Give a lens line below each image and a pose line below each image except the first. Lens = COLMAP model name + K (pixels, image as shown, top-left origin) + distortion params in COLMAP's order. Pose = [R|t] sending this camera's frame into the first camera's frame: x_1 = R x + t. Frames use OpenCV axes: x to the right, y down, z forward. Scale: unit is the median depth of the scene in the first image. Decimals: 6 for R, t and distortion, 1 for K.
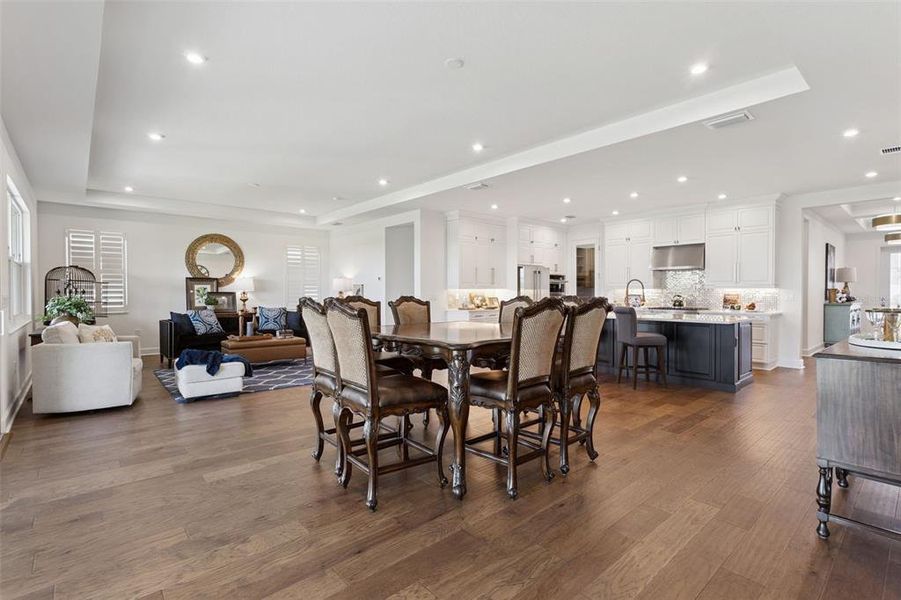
lens RADIAL K [[435.3, 0, 455.6], [0, 435.3, 299.7], [0, 0, 1]] dist [-0.004627, 0.003161]
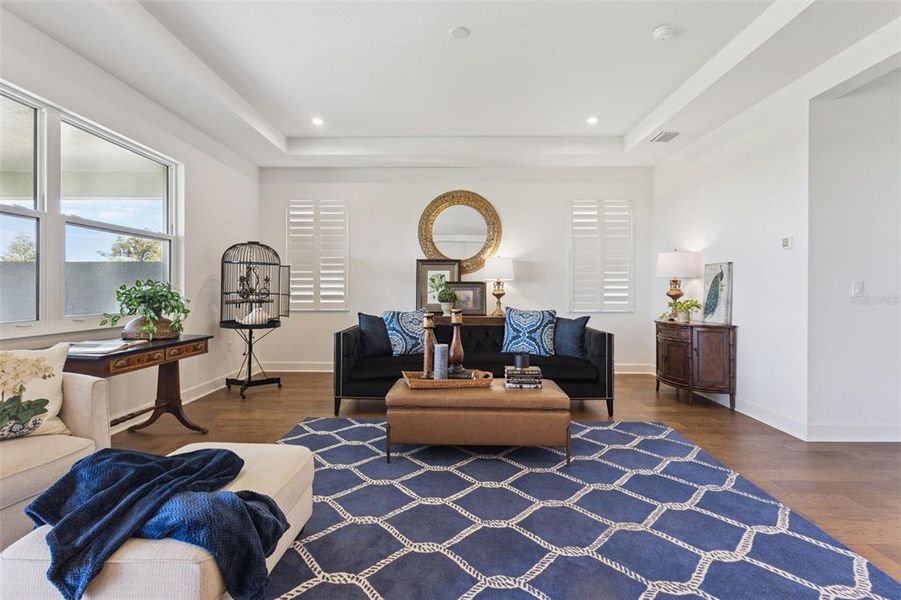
lens RADIAL K [[435.3, 0, 442.3], [0, 435.3, 291.2], [0, 0, 1]] dist [-0.004627, 0.003161]
pose [[0.734357, 0.005145, -0.678744, -0.140554], [-0.015312, 0.999842, -0.008988, 0.001763], [0.678591, 0.016994, 0.734320, 0.526160]]
